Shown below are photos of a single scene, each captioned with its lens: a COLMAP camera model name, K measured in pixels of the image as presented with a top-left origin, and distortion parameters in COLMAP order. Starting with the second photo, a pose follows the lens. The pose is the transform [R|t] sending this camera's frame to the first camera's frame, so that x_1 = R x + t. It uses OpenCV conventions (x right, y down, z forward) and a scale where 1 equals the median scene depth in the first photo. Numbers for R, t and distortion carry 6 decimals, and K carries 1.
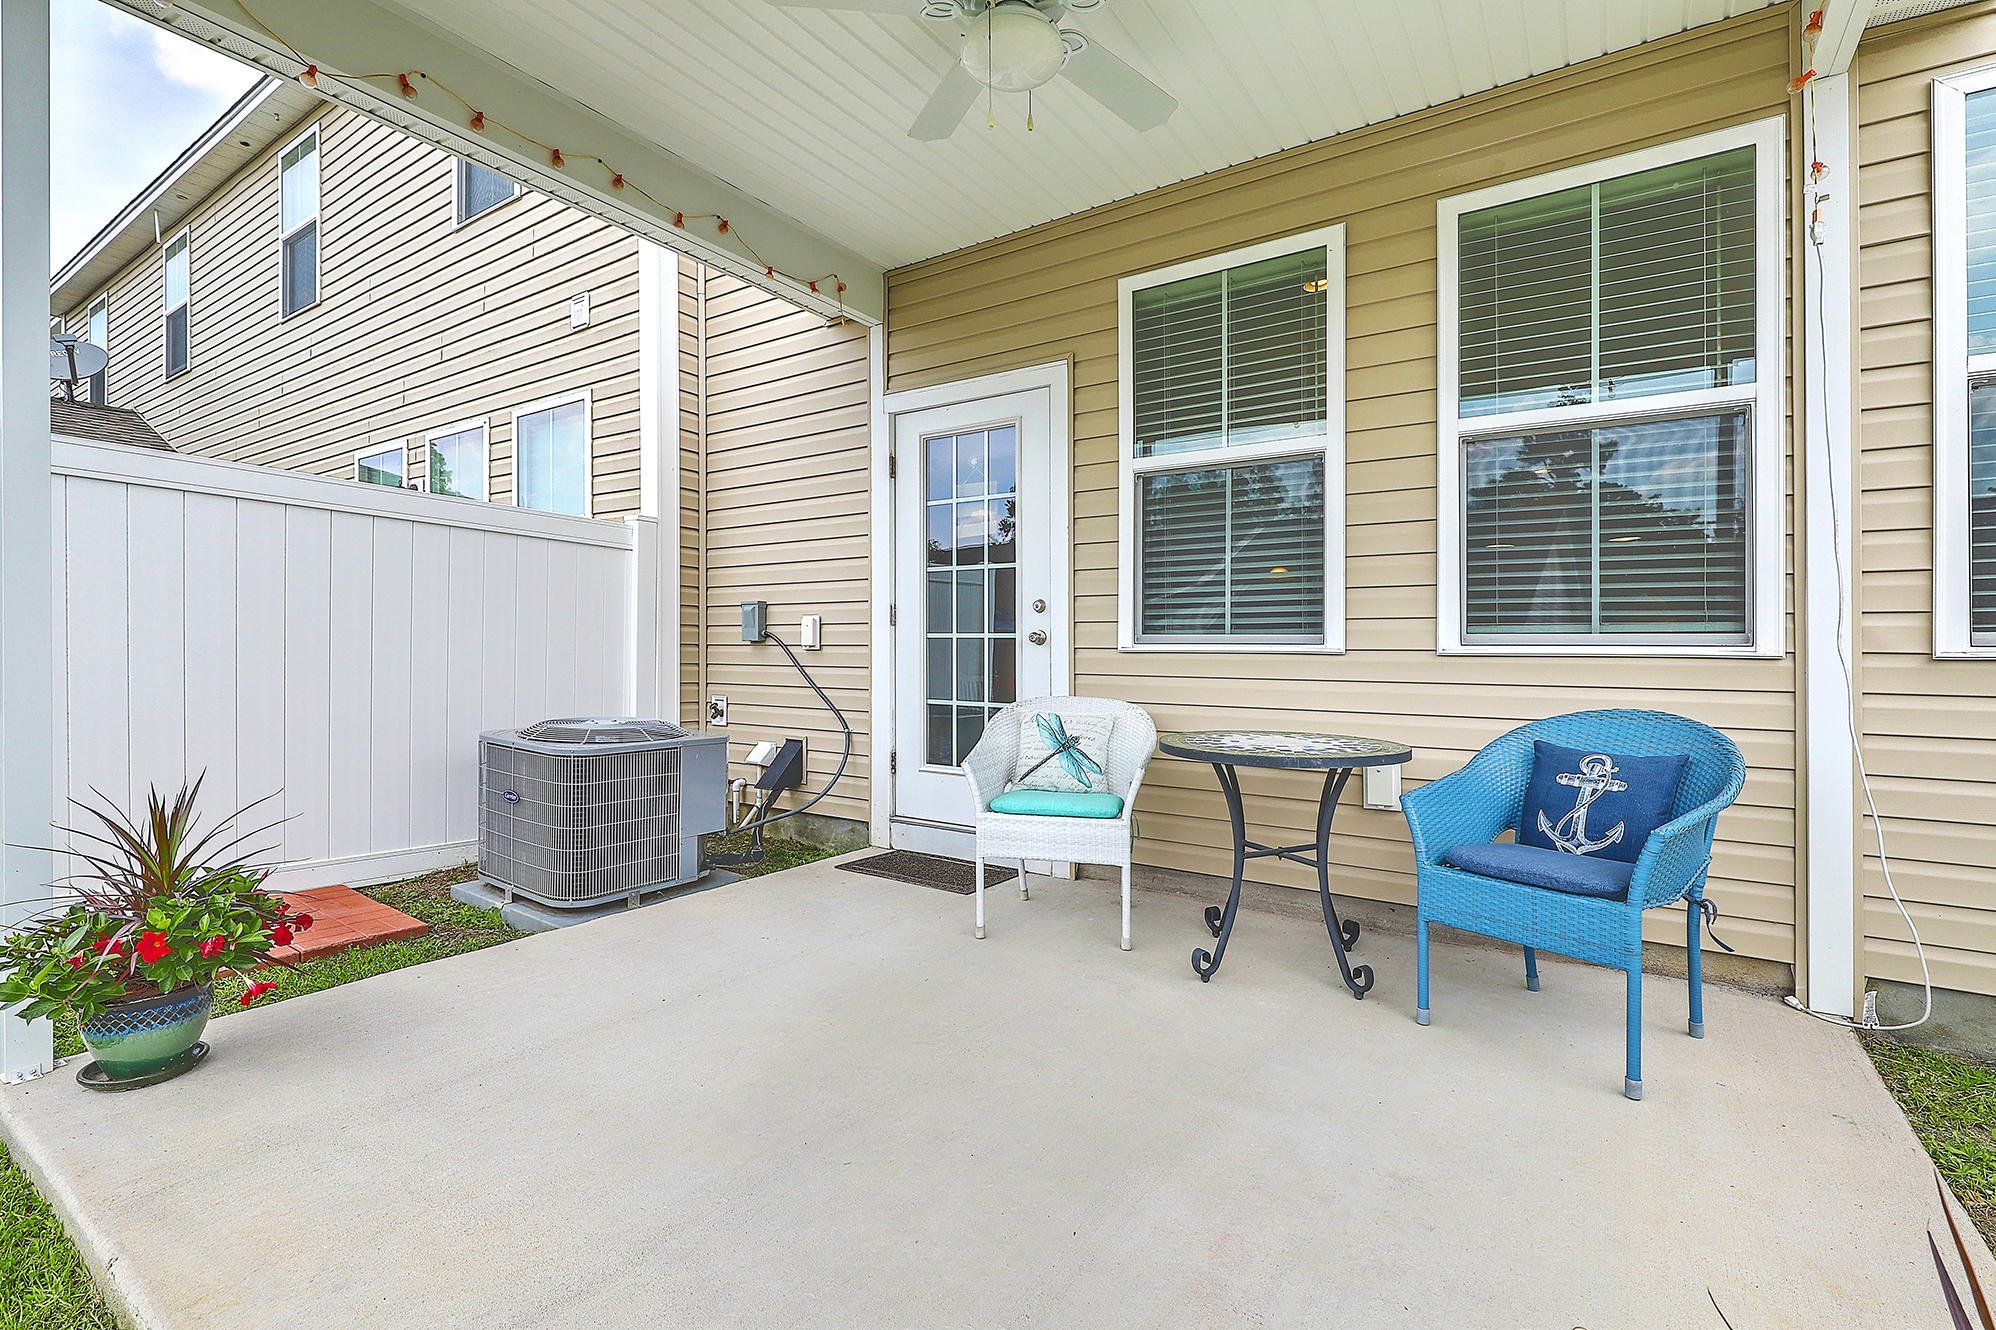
lens RADIAL K [[906.7, 0, 996.6], [0, 906.7, 651.5], [0, 0, 1]] dist [0.005250, -0.001502]
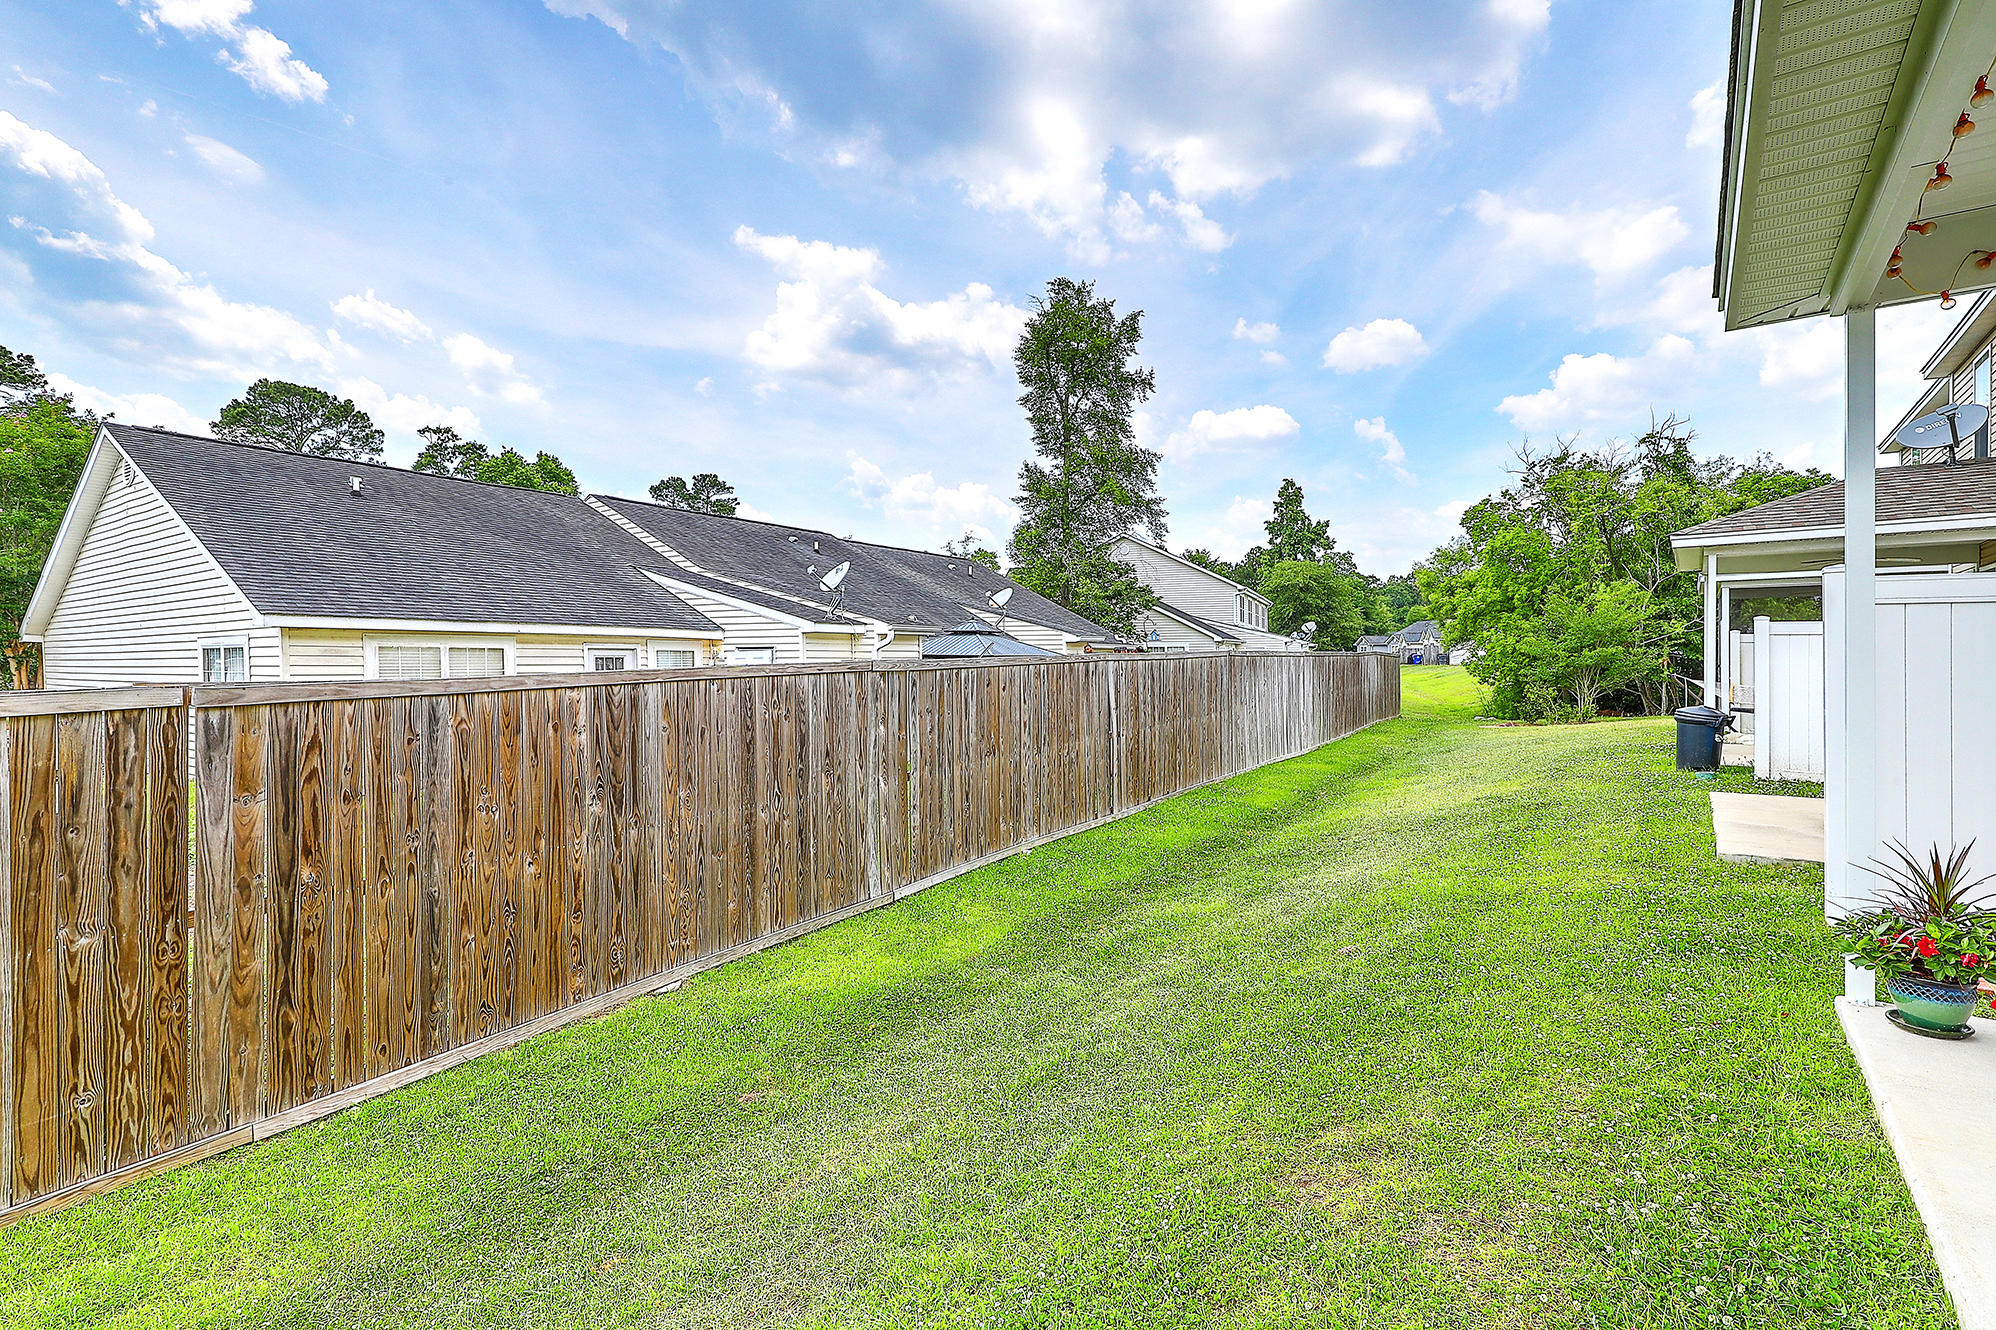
lens RADIAL K [[901.3, 0, 996.1], [0, 901.3, 670.6], [0, 0, 1]] dist [0.000465, 0.000158]
pose [[-0.053115, -0.001434, -0.998587, 0.268244], [0.003660, 0.999992, -0.001630, -0.058721], [0.998582, -0.003741, -0.053109, -0.196456]]
